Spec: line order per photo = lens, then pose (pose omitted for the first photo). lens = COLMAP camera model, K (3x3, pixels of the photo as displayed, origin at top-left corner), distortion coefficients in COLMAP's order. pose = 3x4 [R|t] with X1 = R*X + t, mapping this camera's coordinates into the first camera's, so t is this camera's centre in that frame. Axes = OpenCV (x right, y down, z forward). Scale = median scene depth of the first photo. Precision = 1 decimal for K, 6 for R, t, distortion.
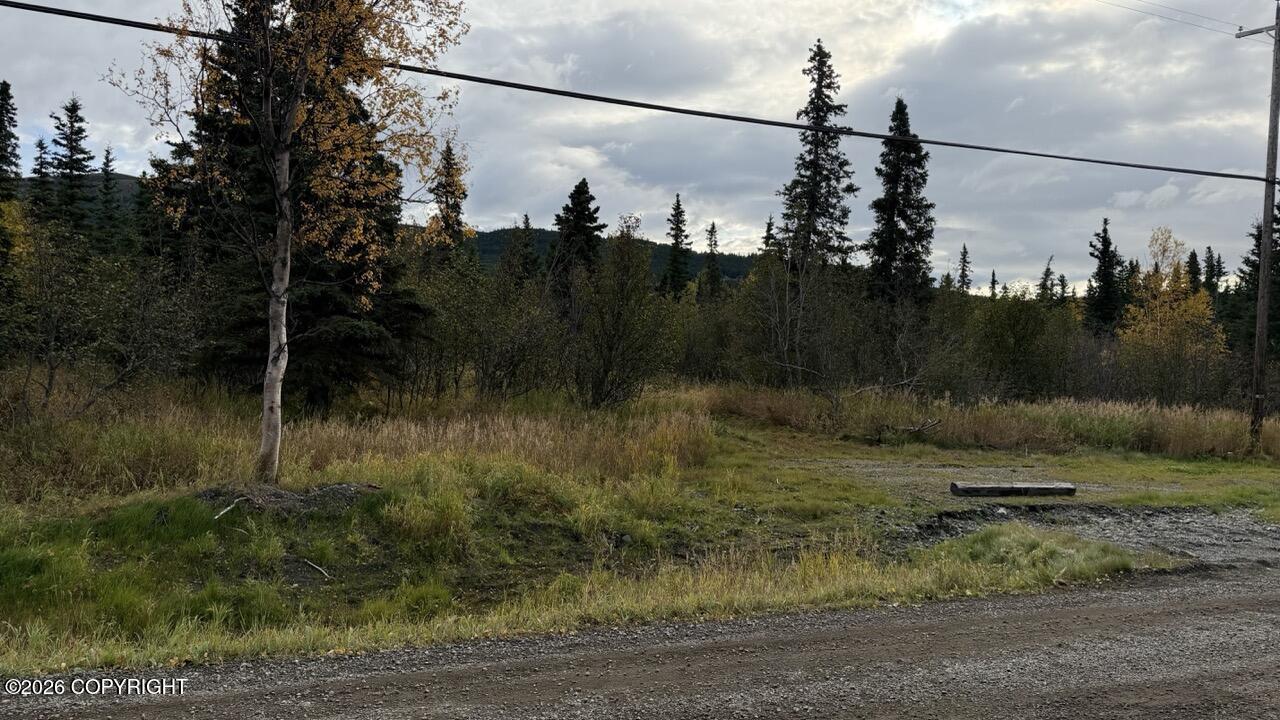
lens RADIAL K [[981.2, 0, 647.0], [0, 981.2, 333.9], [0, 0, 1]] dist [0.072013, -0.091937]
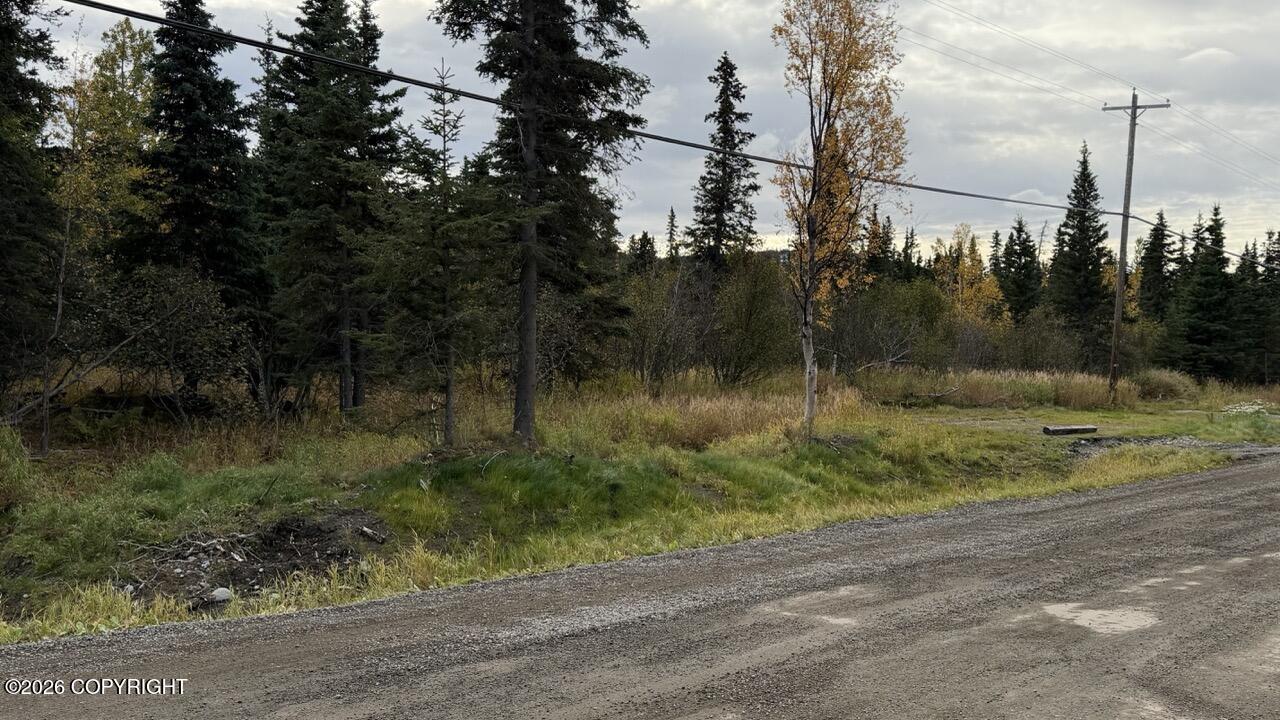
lens RADIAL K [[1163.7, 0, 628.6], [0, 1163.7, 353.4], [0, 0, 1]] dist [0.056167, 0.000000]
pose [[0.929516, -0.017891, 0.368348, -0.427171], [-0.003034, 0.998418, 0.056150, -0.030579], [-0.368770, -0.053310, 0.927991, -0.210870]]
